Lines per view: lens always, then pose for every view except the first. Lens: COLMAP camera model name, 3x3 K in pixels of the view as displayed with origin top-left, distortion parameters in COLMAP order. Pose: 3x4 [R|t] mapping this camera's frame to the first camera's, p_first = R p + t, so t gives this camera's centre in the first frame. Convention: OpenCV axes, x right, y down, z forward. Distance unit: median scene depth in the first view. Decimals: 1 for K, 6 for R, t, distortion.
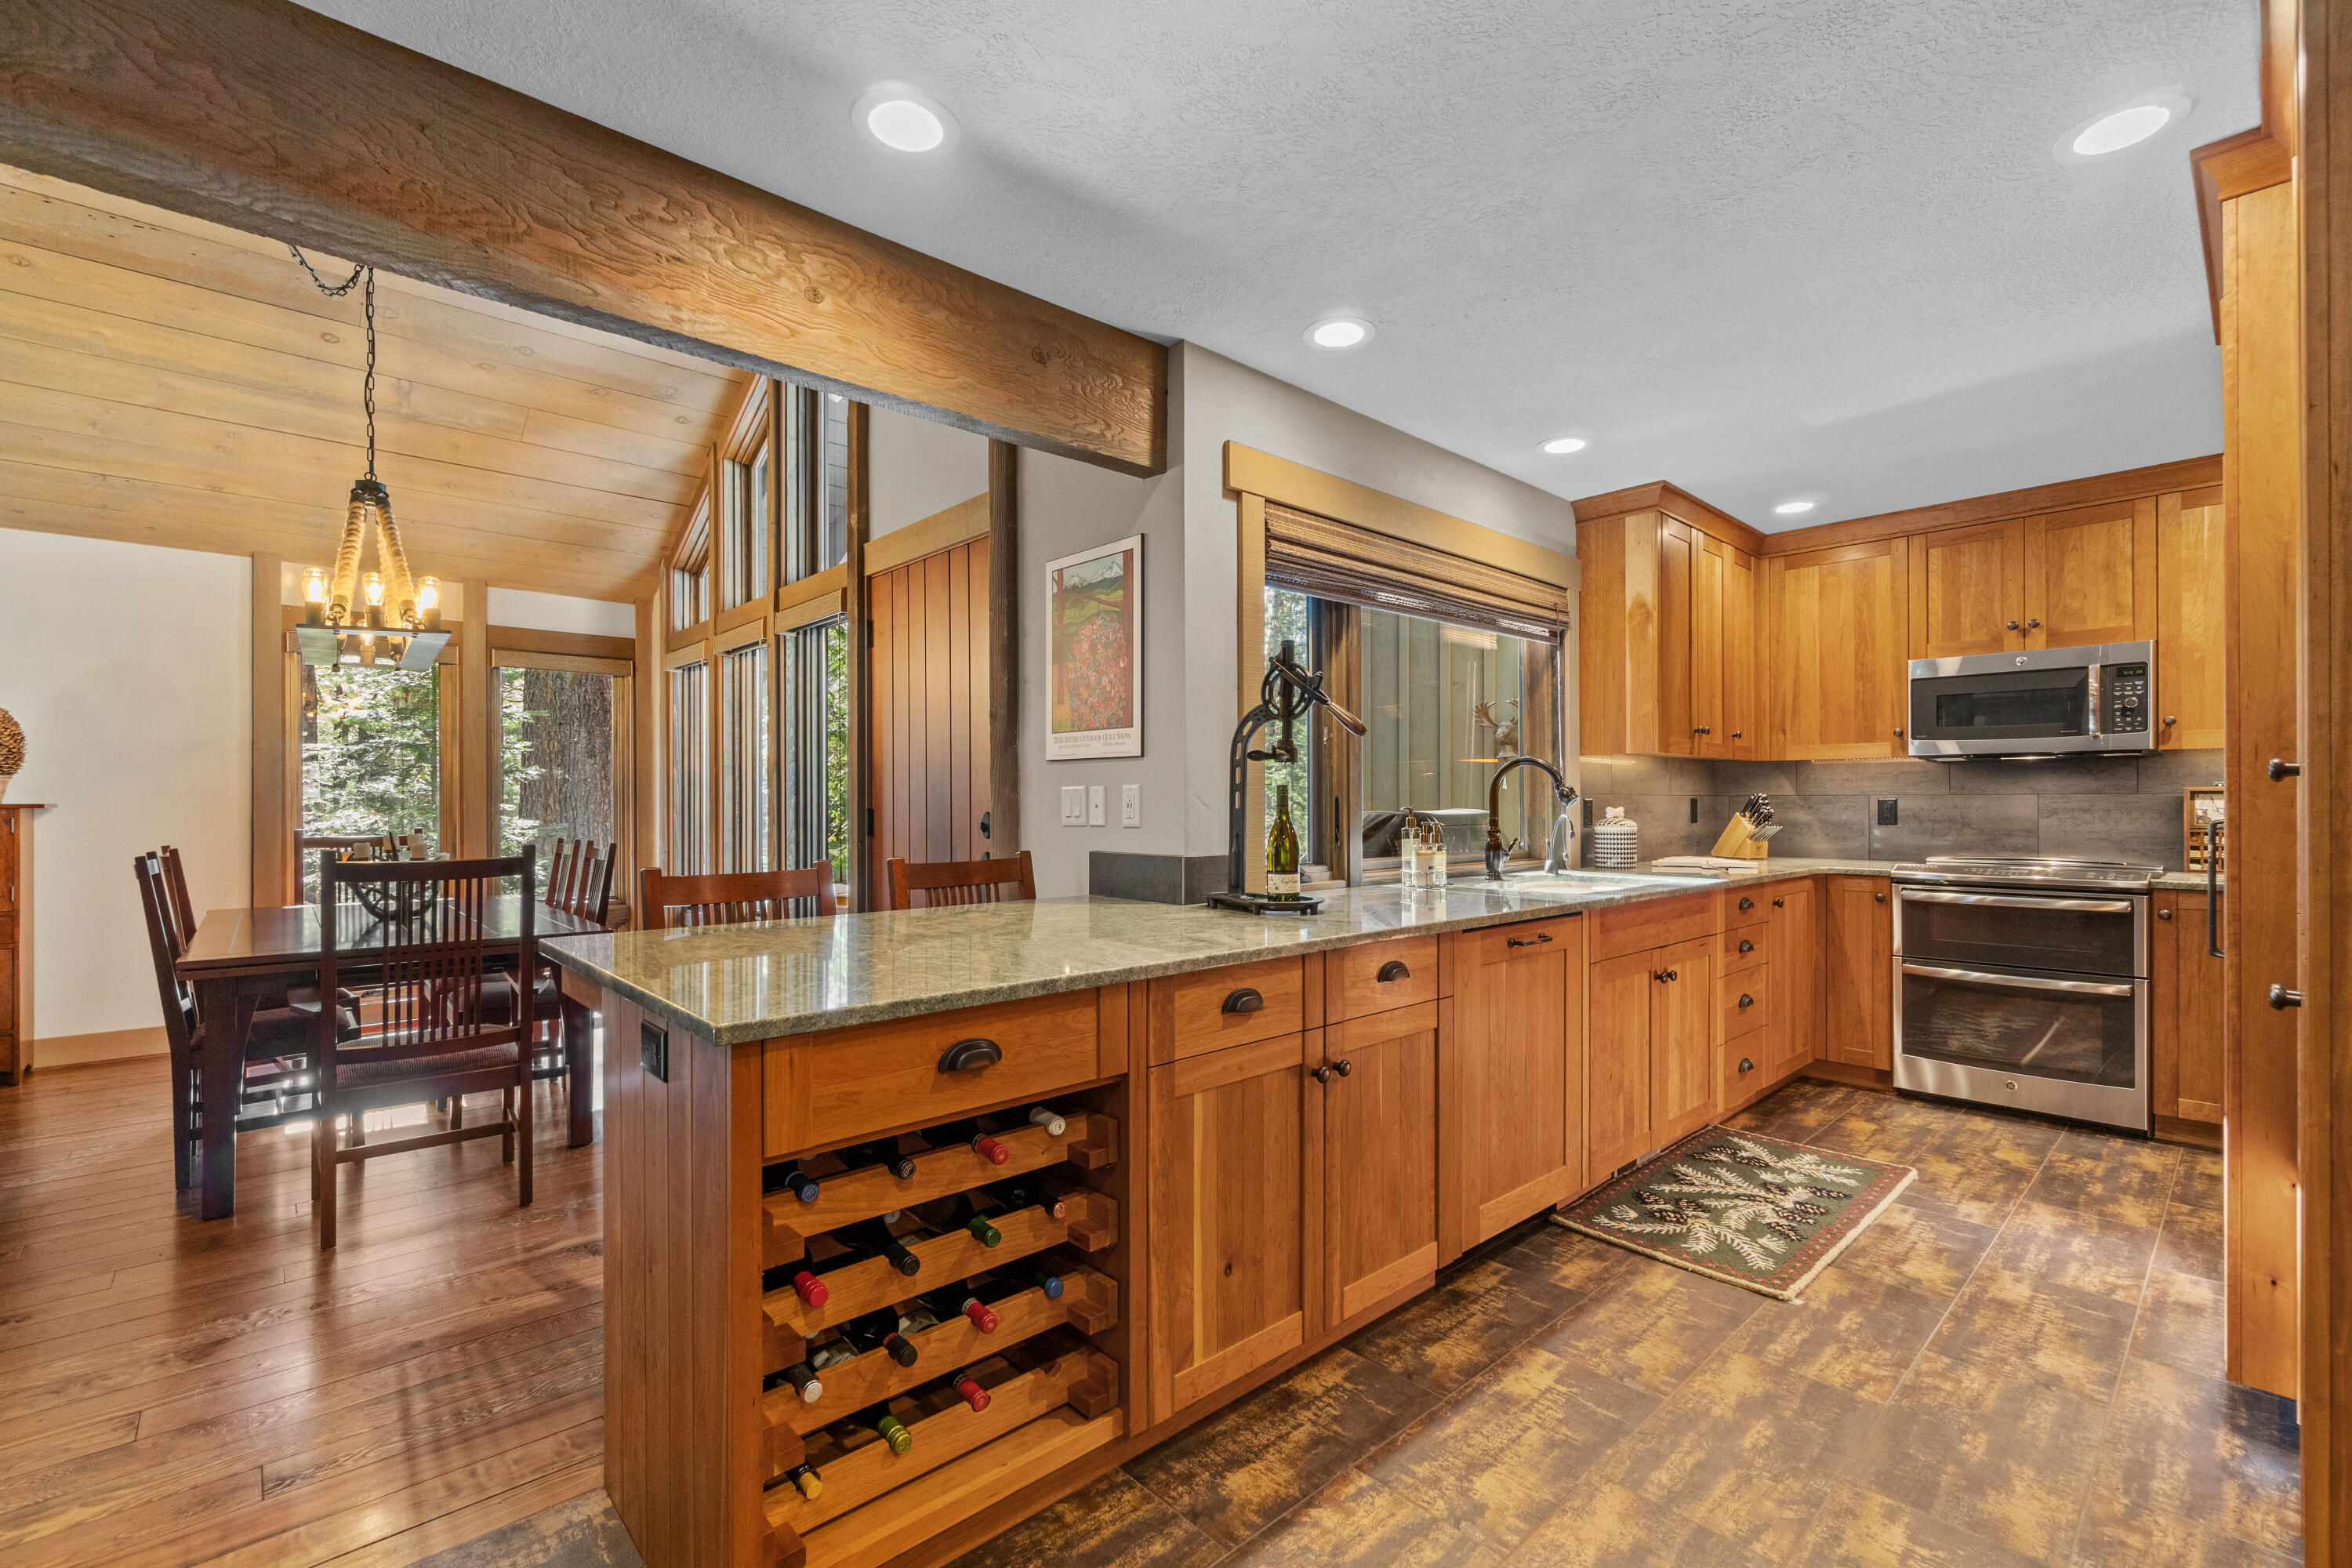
lens RADIAL K [[1009.6, 0, 1188.2], [0, 1009.6, 801.4], [0, 0, 1]] dist [-0.002955, 0.000107]
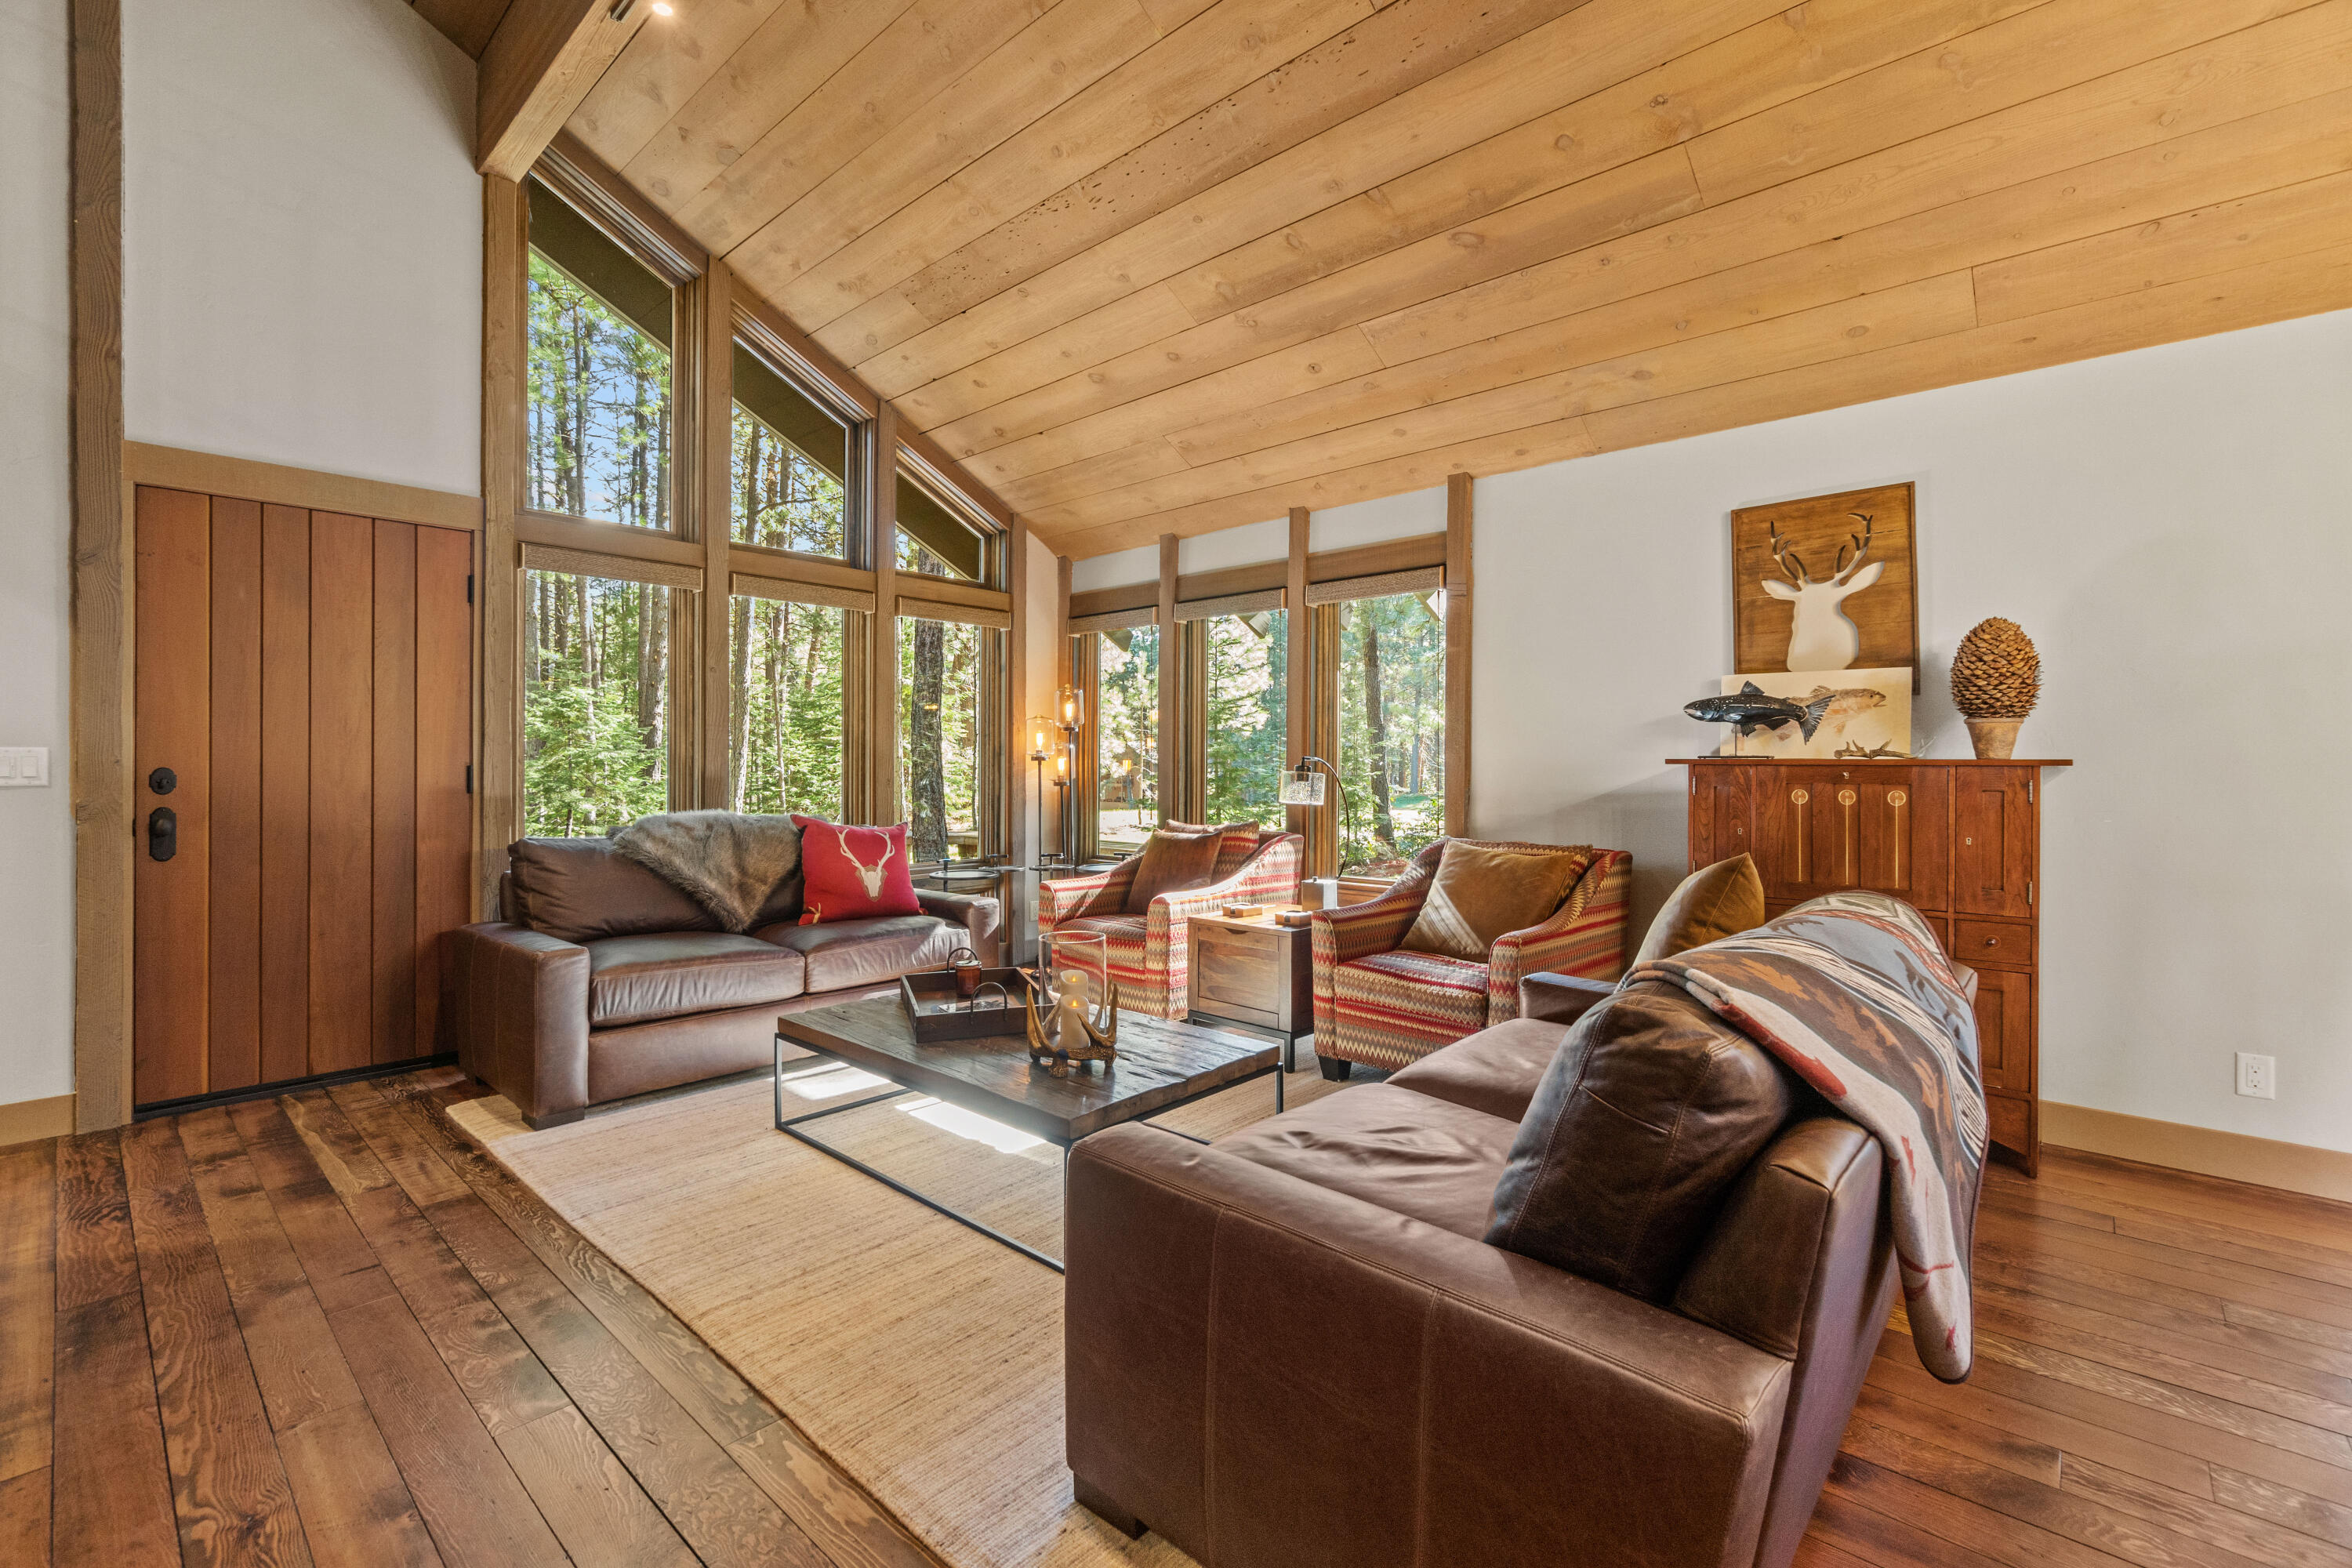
lens RADIAL K [[1027.3, 0, 1198.7], [0, 1027.3, 761.3], [0, 0, 1]] dist [-0.002979, -0.000052]
pose [[0.101616, 0.001631, -0.994822, -0.655924], [-0.003067, 0.999994, 0.001326, 0.005729], [0.994819, 0.002917, 0.101621, 0.454464]]
